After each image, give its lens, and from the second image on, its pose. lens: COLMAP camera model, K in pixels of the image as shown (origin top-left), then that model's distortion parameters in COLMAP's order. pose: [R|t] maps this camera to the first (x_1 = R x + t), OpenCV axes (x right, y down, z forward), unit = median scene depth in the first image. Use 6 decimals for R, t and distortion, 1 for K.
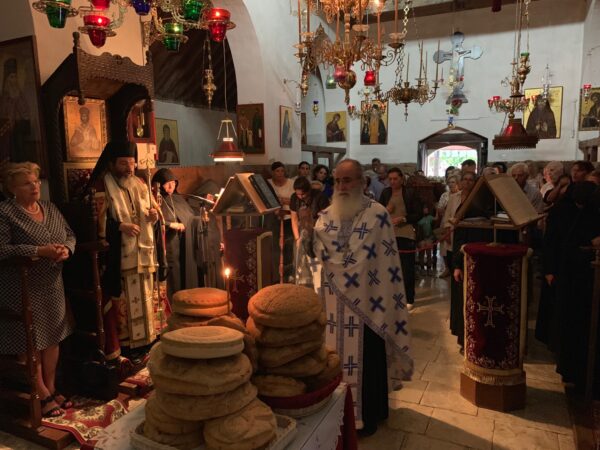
lens RADIAL K [[459.1, 0, 300.0], [0, 459.1, 225.0], [0, 0, 1]] dist [0.064437, -0.054211]
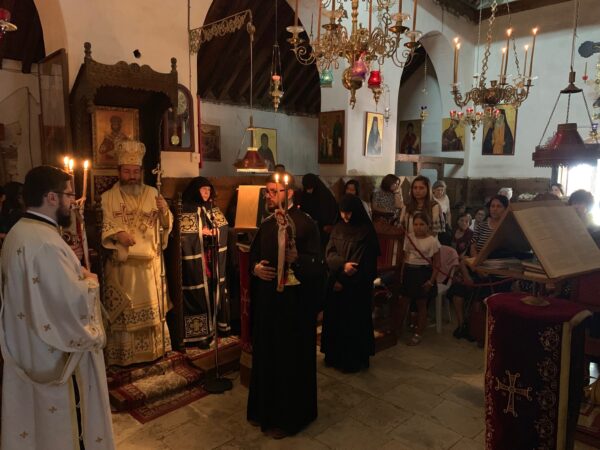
lens RADIAL K [[459.1, 0, 300.0], [0, 459.1, 225.0], [0, 0, 1]] dist [0.064437, -0.054211]
pose [[0.941714, 0.063759, -0.330318, 0.183762], [-0.069379, 0.997577, -0.005239, -0.025440], [0.329184, 0.027851, 0.943855, 0.119773]]
